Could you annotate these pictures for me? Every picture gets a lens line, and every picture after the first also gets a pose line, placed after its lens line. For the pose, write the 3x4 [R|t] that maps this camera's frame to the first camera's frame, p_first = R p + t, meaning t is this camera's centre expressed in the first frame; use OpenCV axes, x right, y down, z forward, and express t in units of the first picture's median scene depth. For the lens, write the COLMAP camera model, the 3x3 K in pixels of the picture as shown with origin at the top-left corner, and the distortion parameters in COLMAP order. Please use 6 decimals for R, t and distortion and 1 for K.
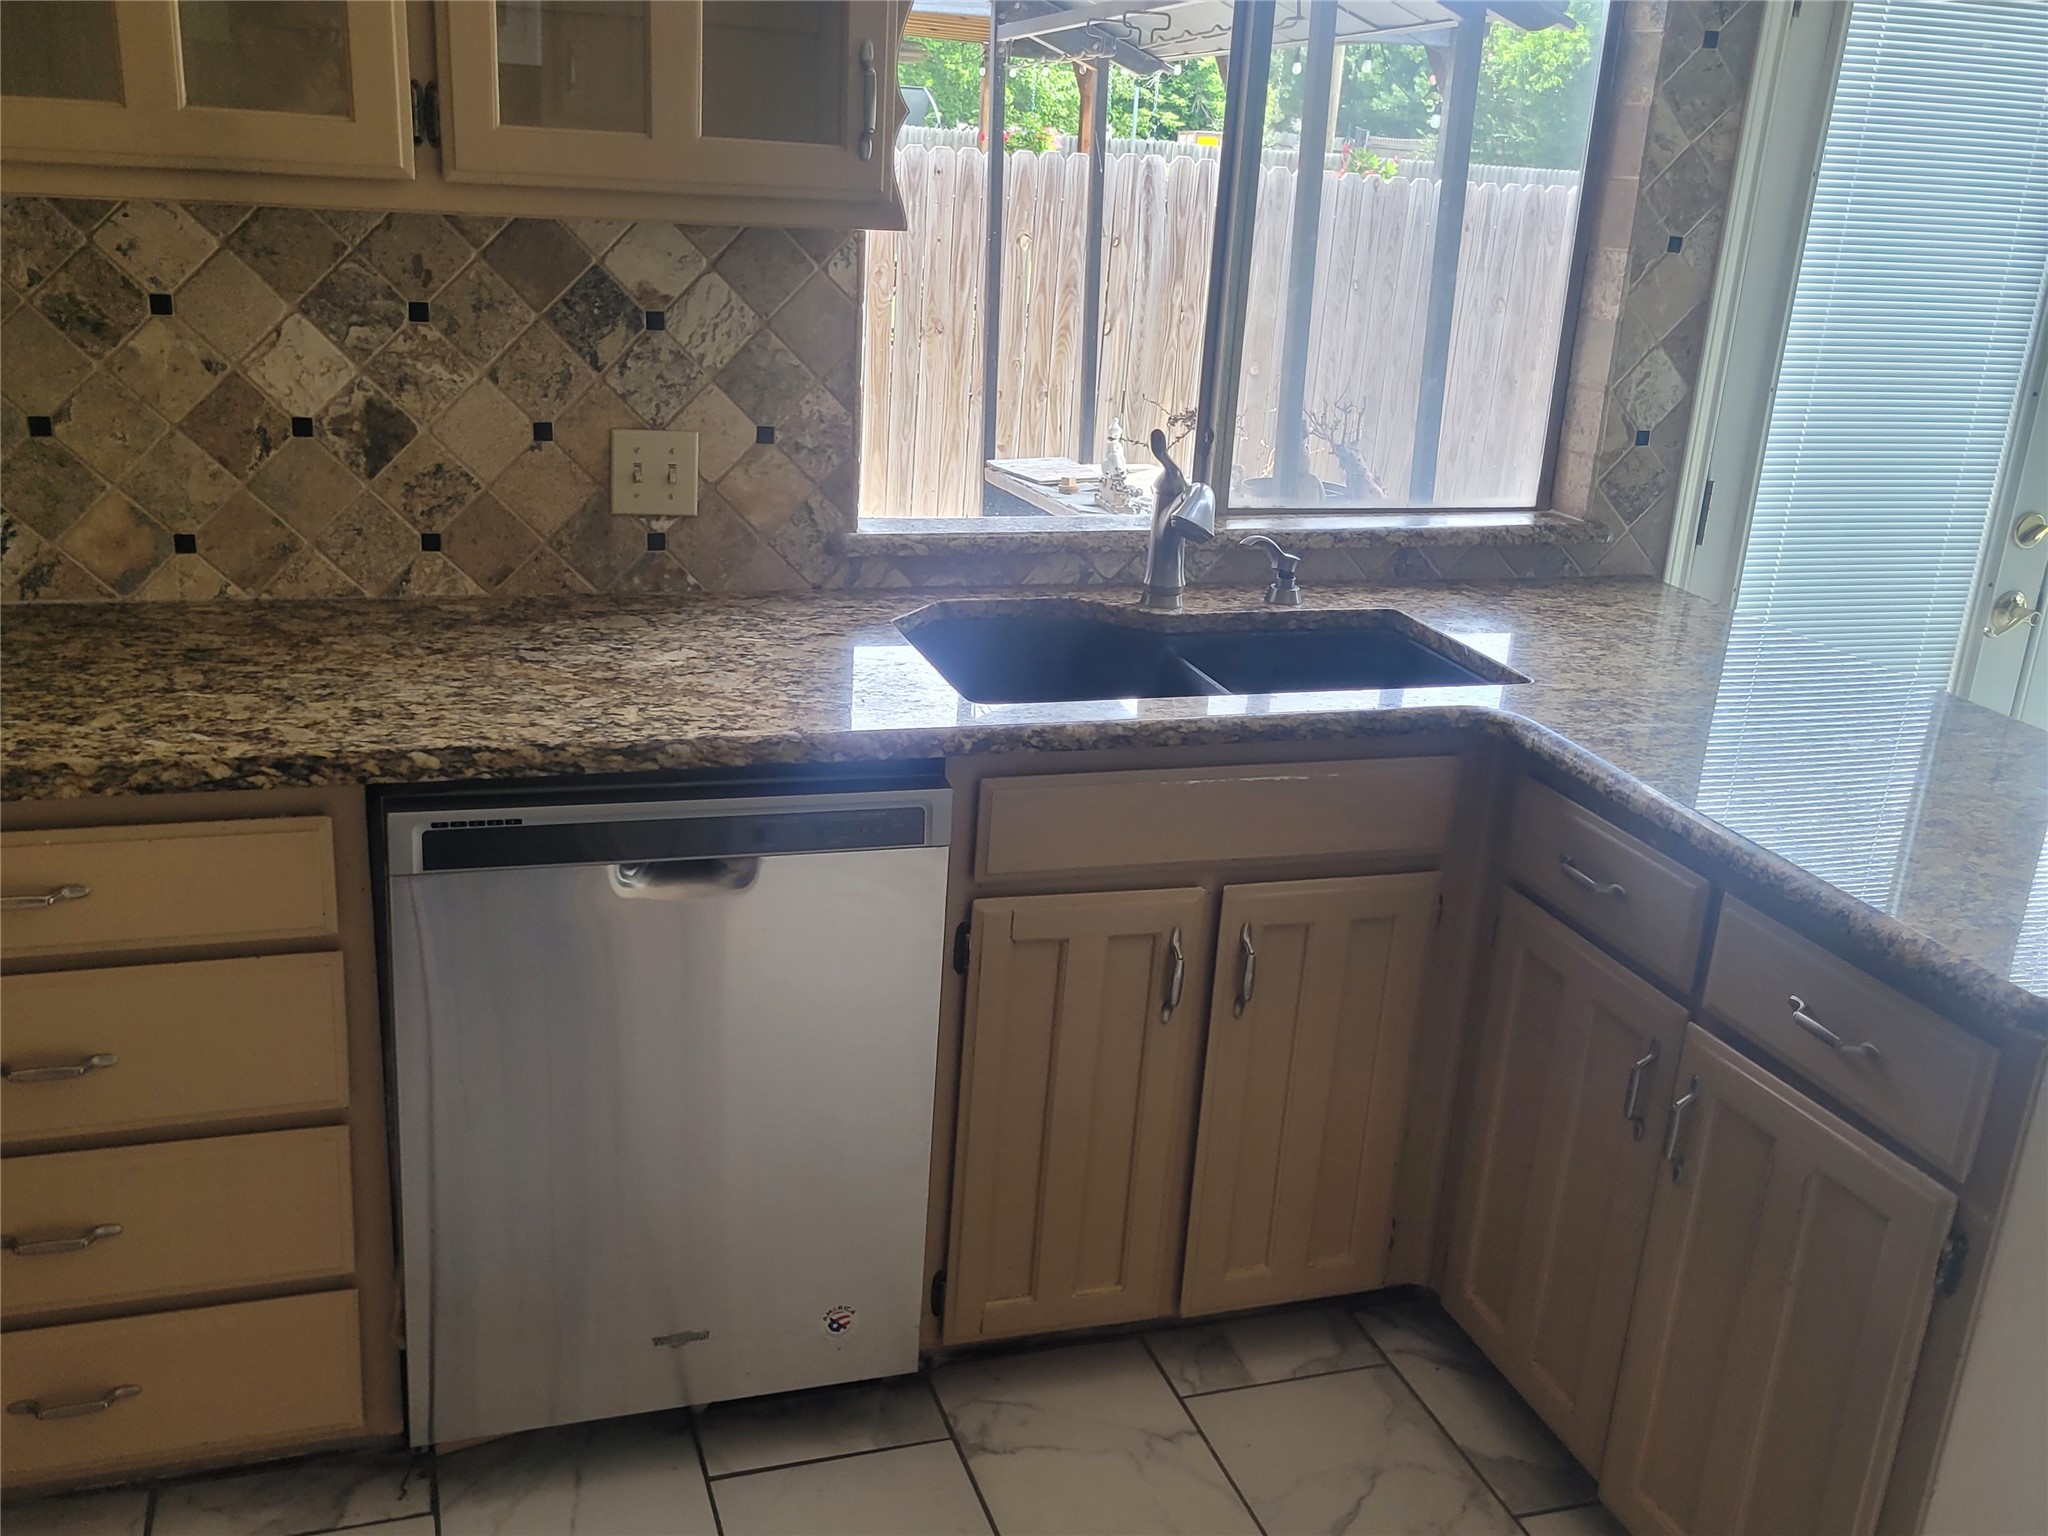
lens RADIAL K [[1904.8, 0, 1024.0], [0, 1904.8, 768.0], [0, 0, 1]] dist [0.033036, 0.019957]
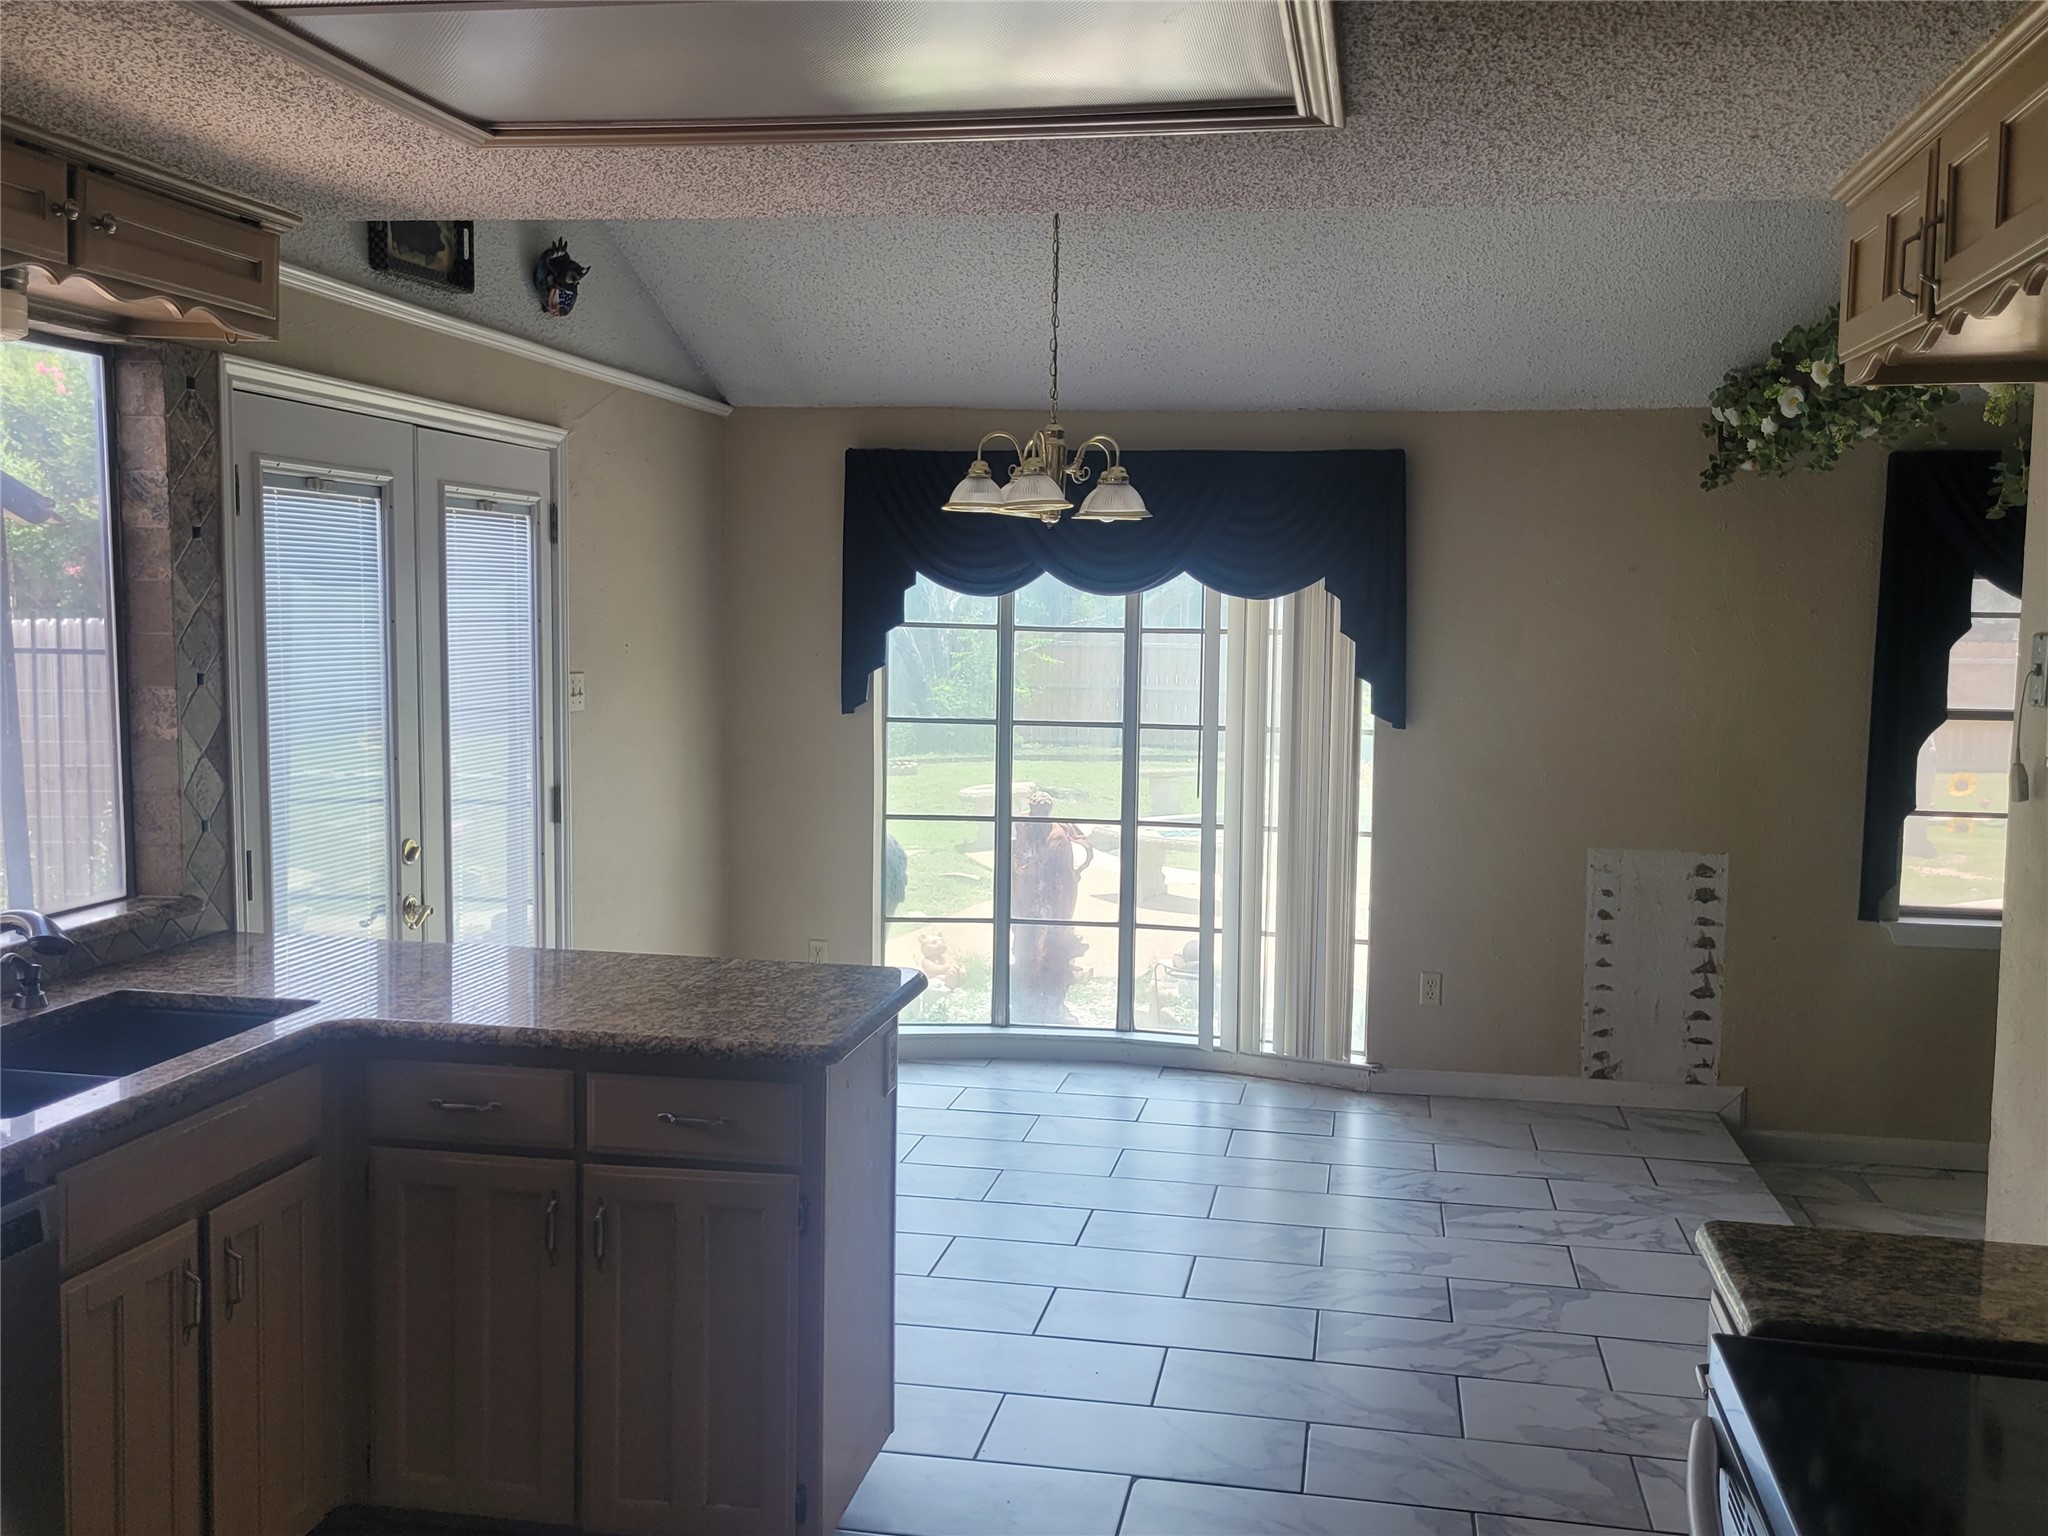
lens RADIAL K [[1912.5, 0, 1016.1], [0, 1912.5, 779.9], [0, 0, 1]] dist [0.036585, 0.000068]
pose [[0.480041, -0.135174, 0.866769, -0.678319], [0.296043, 0.955057, -0.015015, -0.030537], [-0.825784, 0.263808, 0.498484, -0.115058]]
